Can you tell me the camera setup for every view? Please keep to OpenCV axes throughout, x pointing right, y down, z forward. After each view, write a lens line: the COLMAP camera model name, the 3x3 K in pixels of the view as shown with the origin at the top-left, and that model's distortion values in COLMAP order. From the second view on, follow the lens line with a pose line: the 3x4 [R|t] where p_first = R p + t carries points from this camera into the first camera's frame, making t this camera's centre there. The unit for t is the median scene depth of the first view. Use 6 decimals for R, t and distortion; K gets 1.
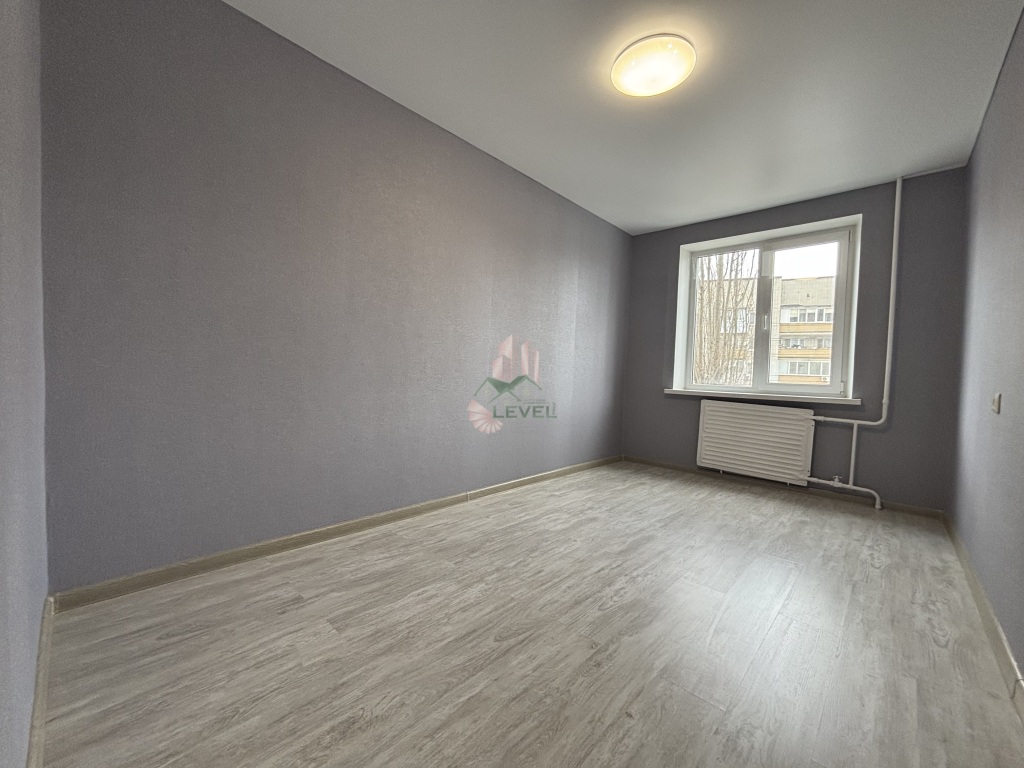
lens RADIAL K [[412.8, 0, 506.7], [0, 412.8, 383.8], [0, 0, 1]] dist [-0.002081, 0.001195]
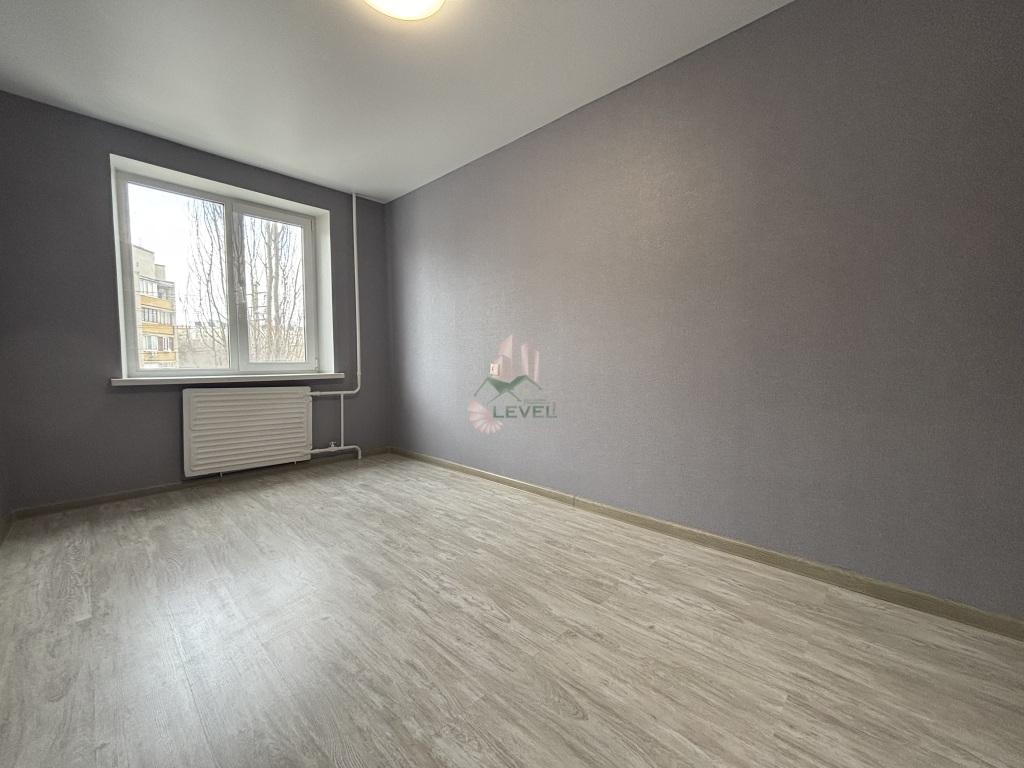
lens RADIAL K [[412.8, 0, 517.7], [0, 412.8, 383.4], [0, 0, 1]] dist [-0.002081, 0.001195]
pose [[0.003022, -0.095304, 0.995444, -0.330914], [0.028684, 0.995047, 0.095179, -0.032111], [-0.999584, 0.028266, 0.005741, 0.502305]]
